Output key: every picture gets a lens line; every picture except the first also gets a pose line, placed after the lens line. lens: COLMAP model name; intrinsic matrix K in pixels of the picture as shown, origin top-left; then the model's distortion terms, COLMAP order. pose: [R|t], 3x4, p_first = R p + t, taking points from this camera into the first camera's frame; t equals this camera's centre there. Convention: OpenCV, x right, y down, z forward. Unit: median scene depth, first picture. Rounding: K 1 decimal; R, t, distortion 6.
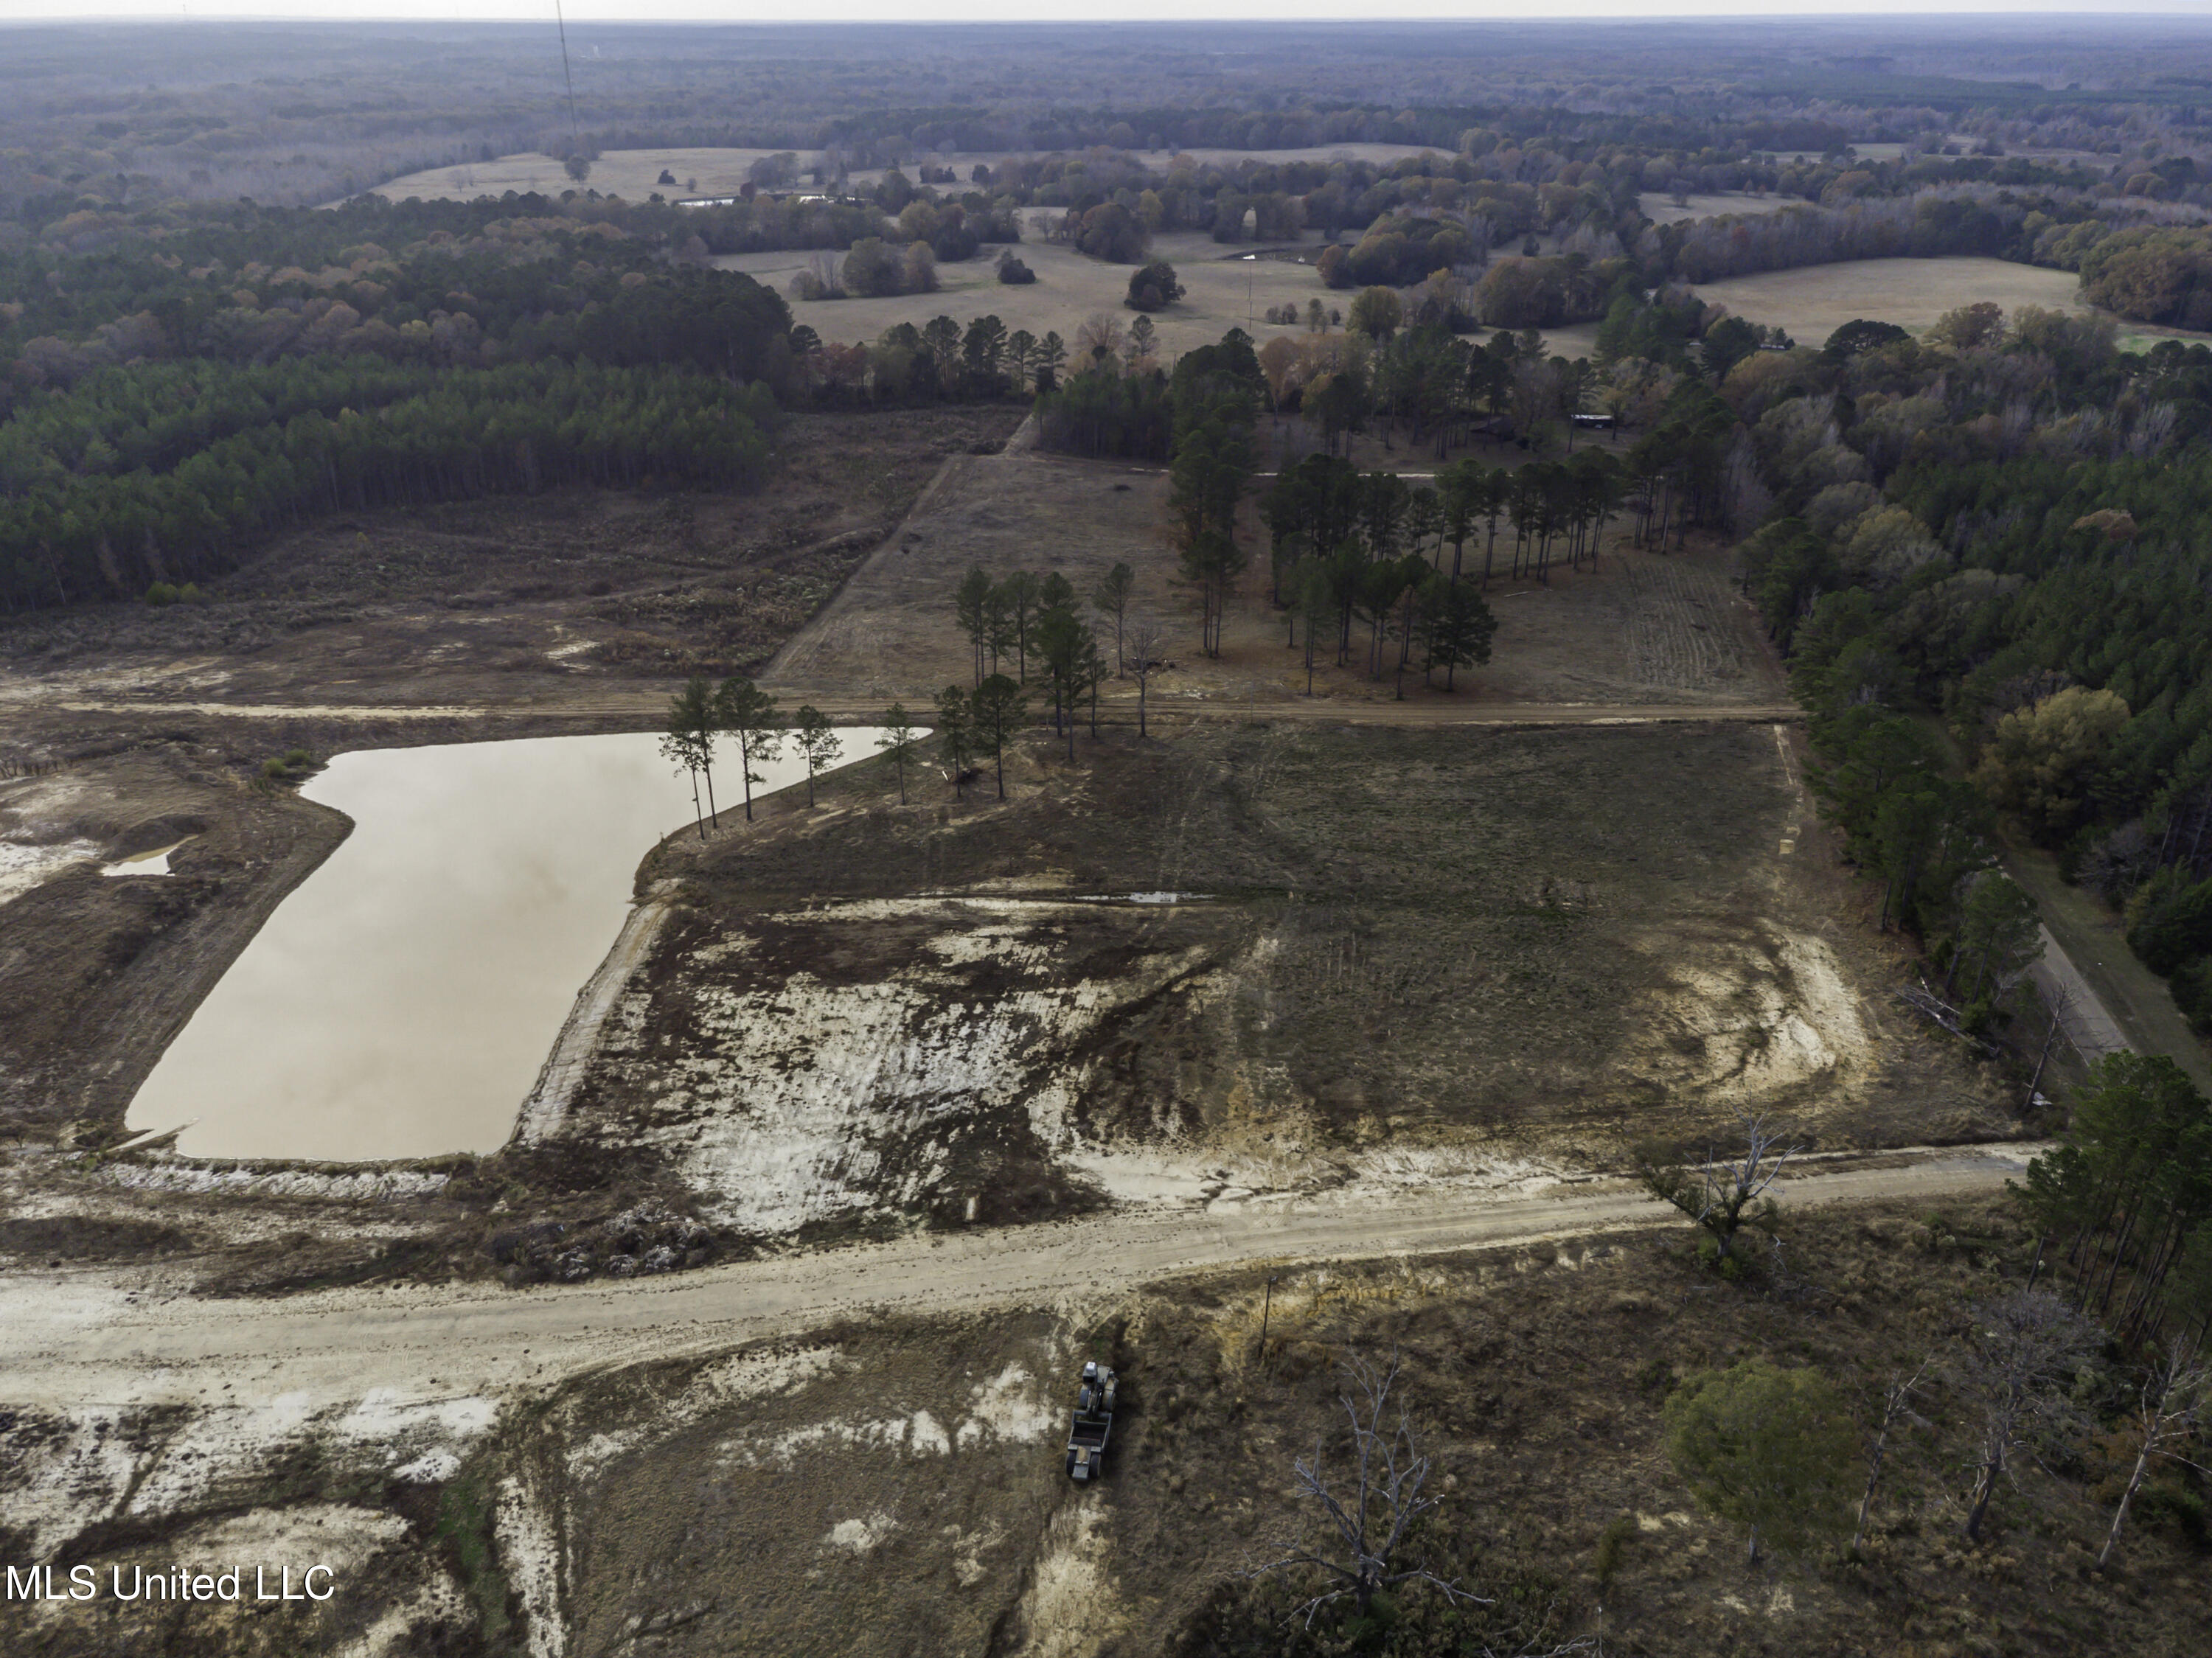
lens RADIAL K [[1672.4, 0, 1106.0], [0, 1672.4, 829.0], [0, 0, 1]] dist [0.013772, 0.006520]
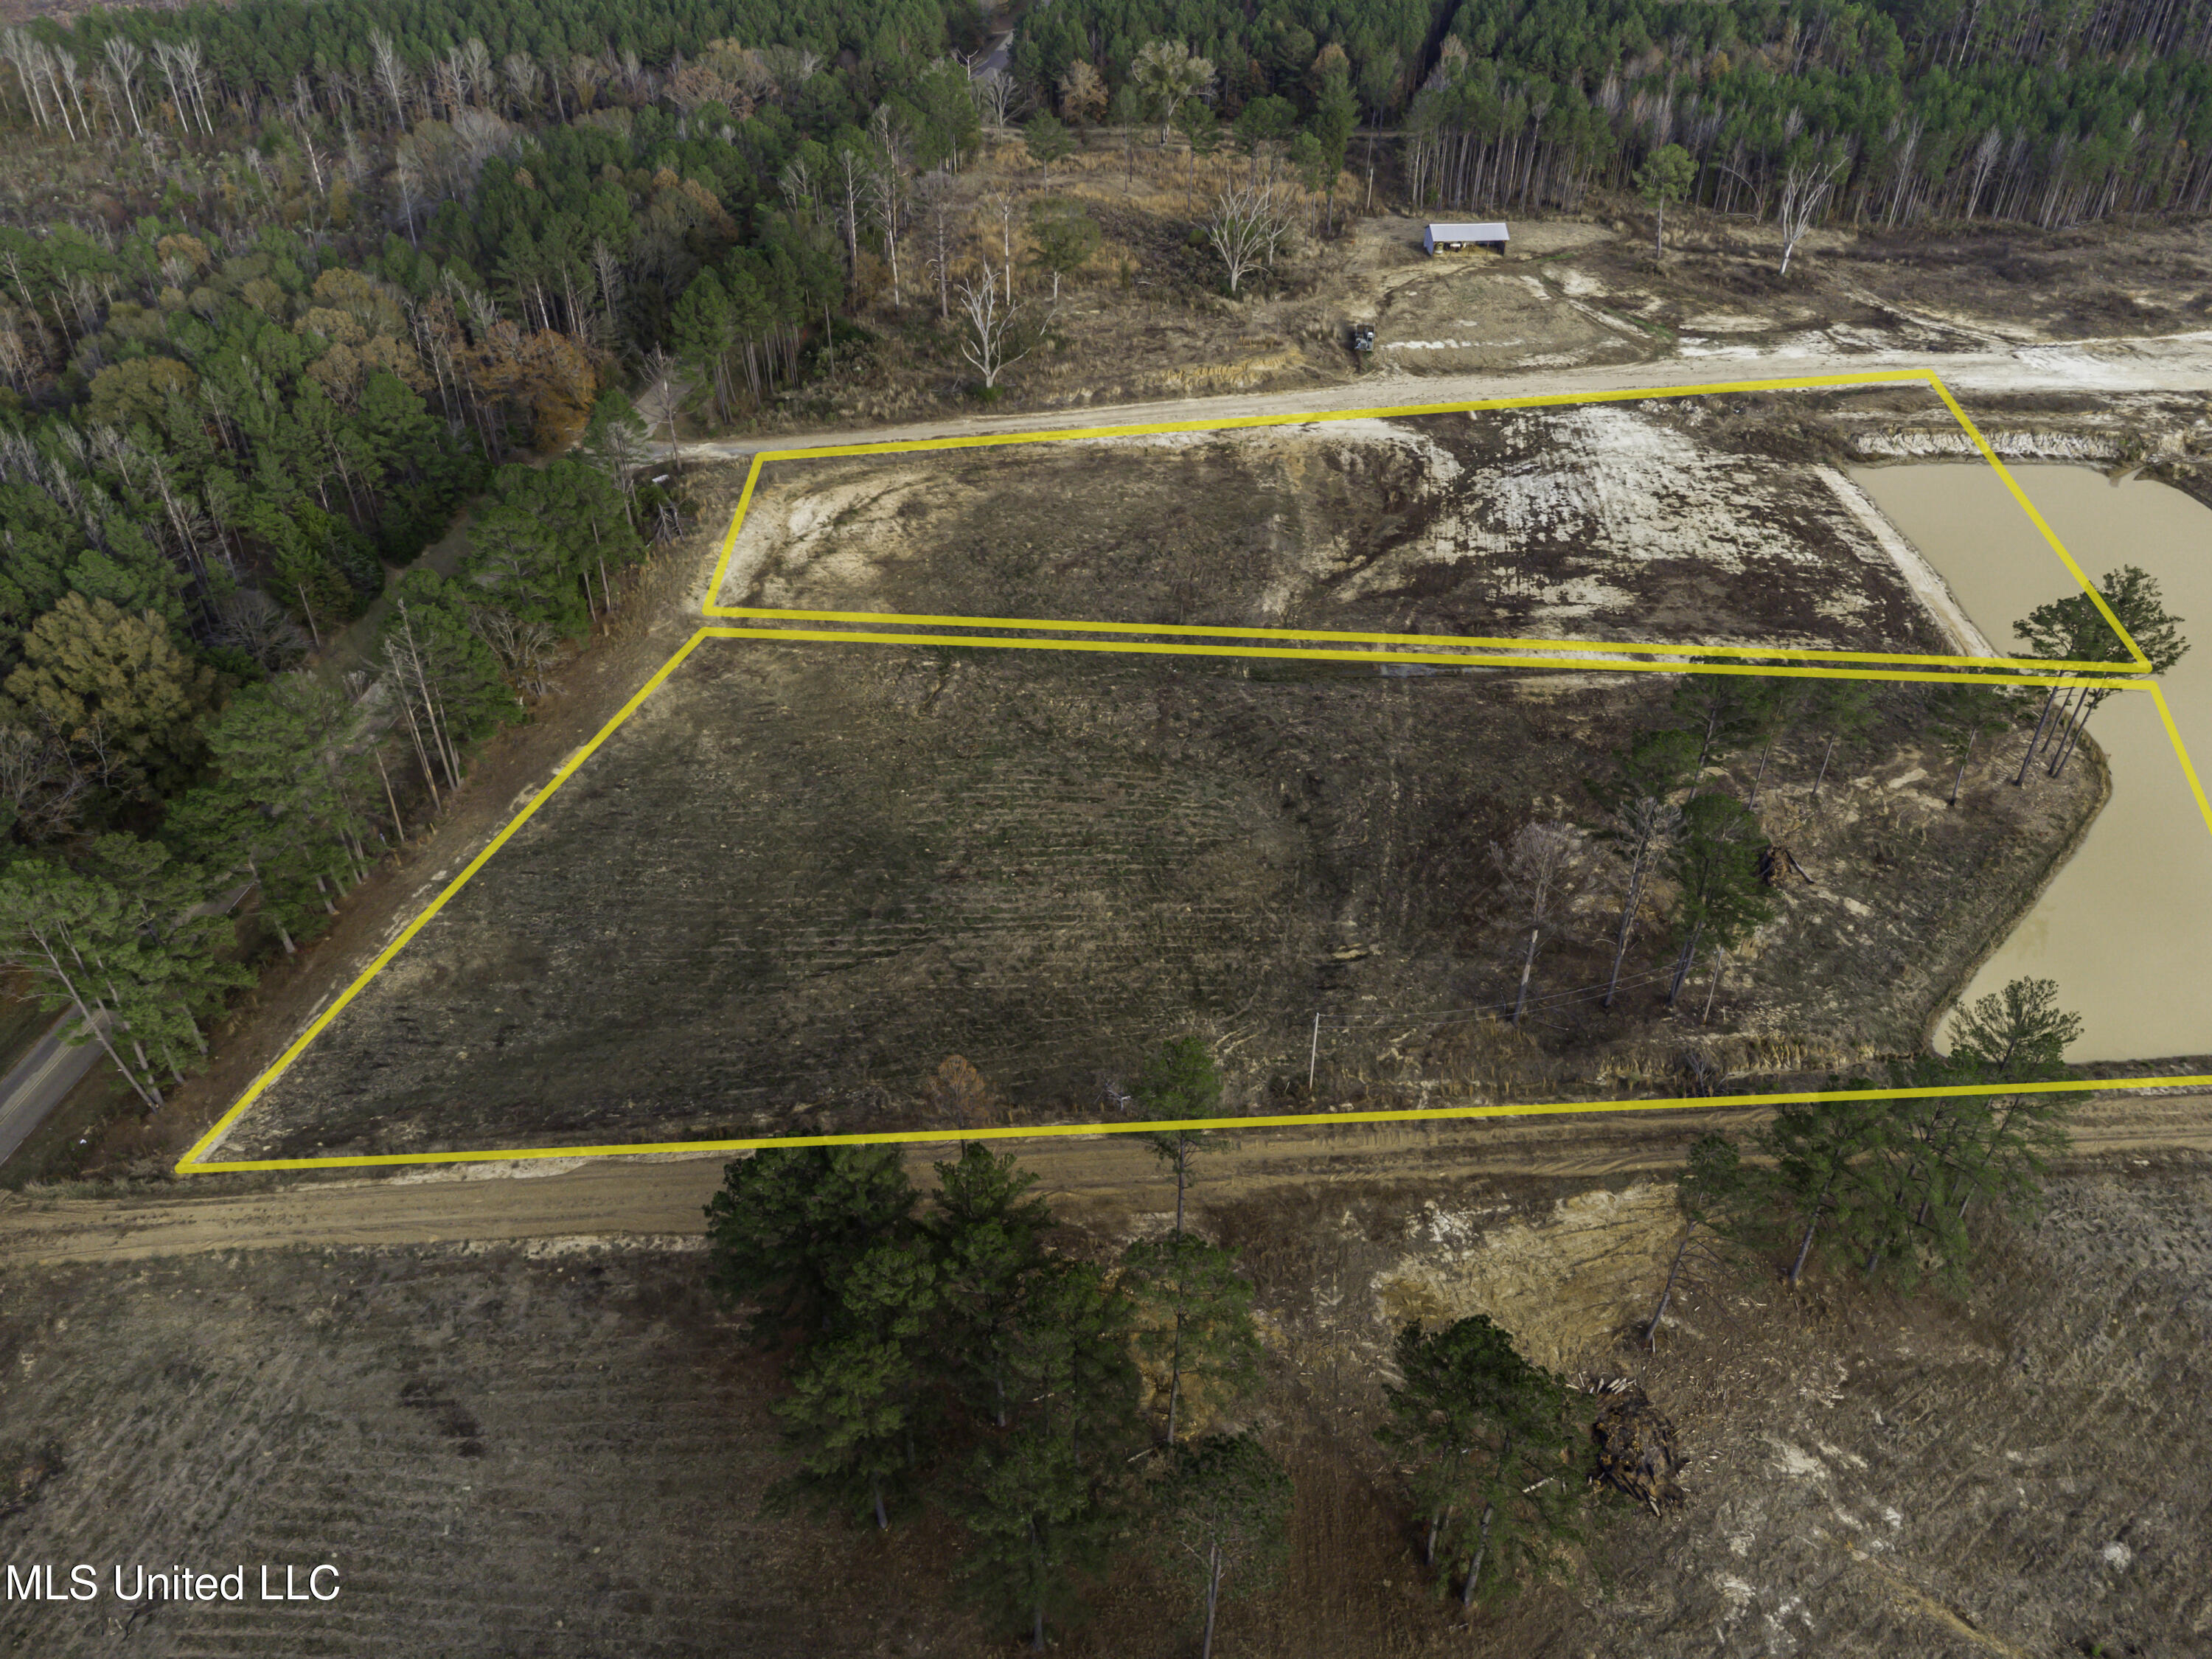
lens RADIAL K [[1637.3, 0, 1105.7], [0, 1637.3, 866.2], [0, 0, 1]] dist [0.001181, 0.005772]
pose [[-0.999920, 0.005964, -0.011111, 0.252050], [-0.007464, 0.430198, 0.902704, -0.870084], [0.010164, 0.902715, -0.430120, 1.892504]]
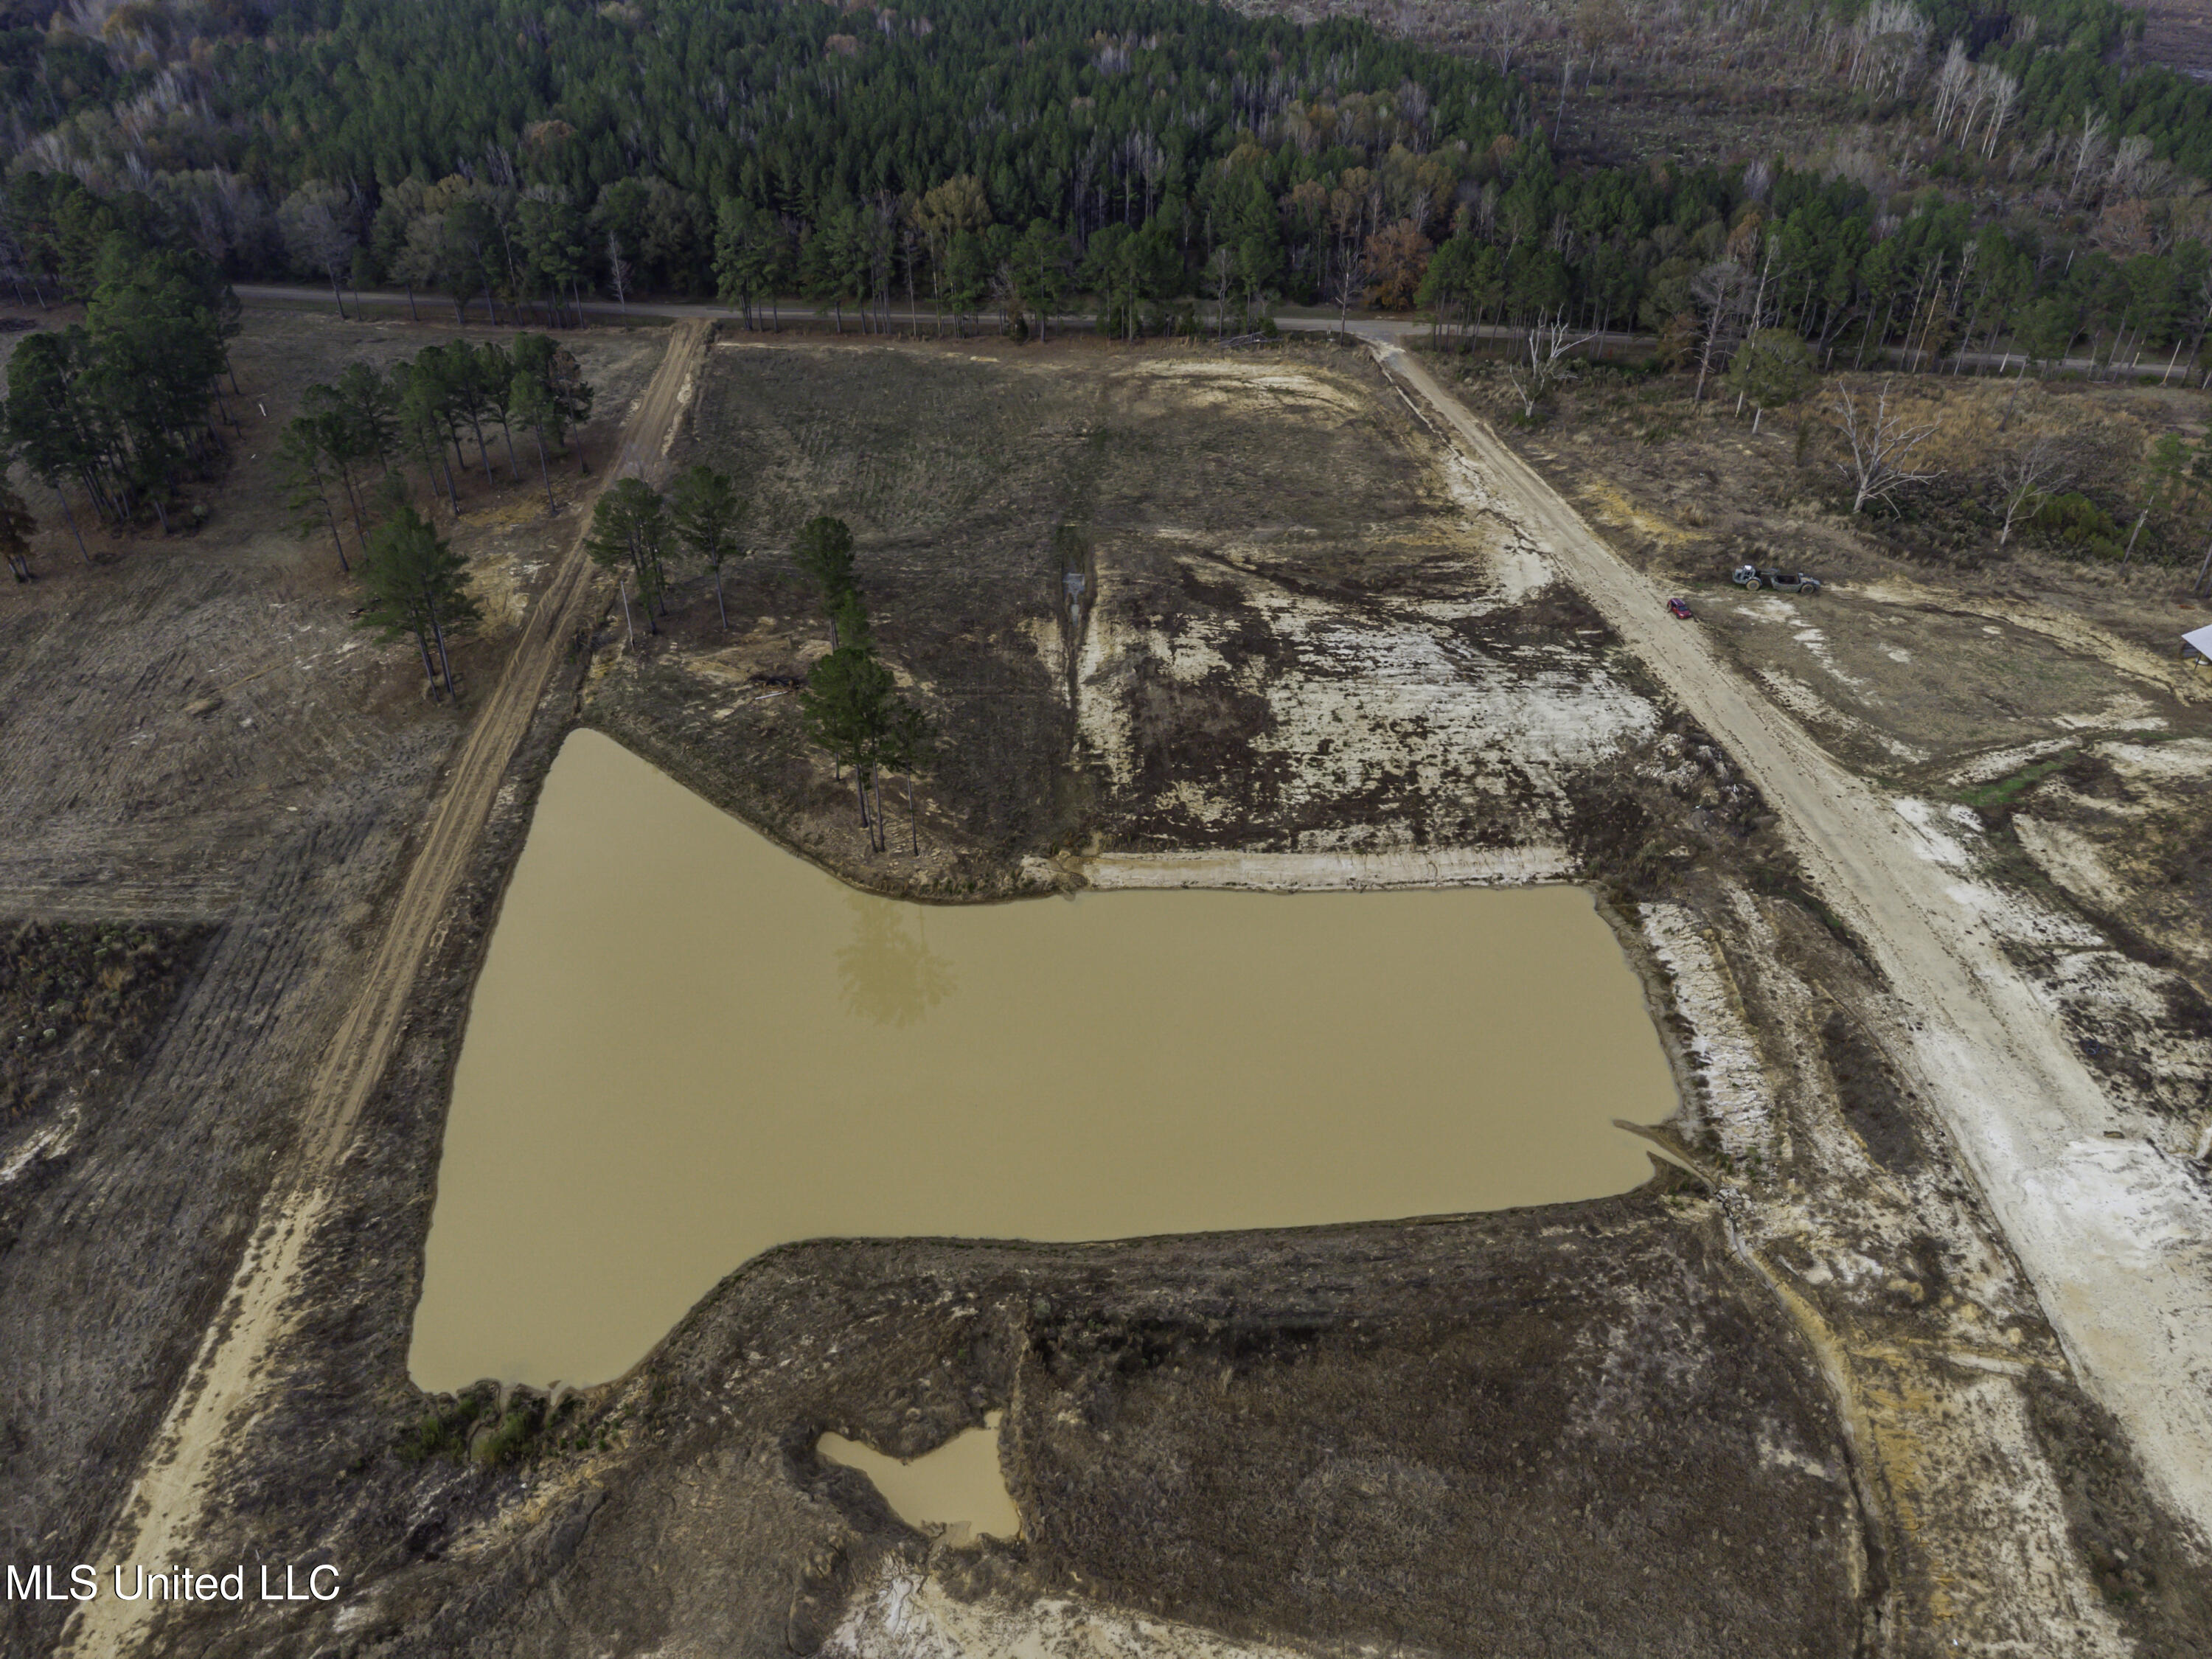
lens RADIAL K [[1653.6, 0, 1107.3], [0, 1653.6, 828.4], [0, 0, 1]] dist [0.017928, -0.004941]
pose [[-0.017333, -0.581860, 0.813104, -1.181874], [0.445349, 0.723608, 0.527310, -0.503034], [-0.895189, 0.371255, 0.246589, 1.025336]]
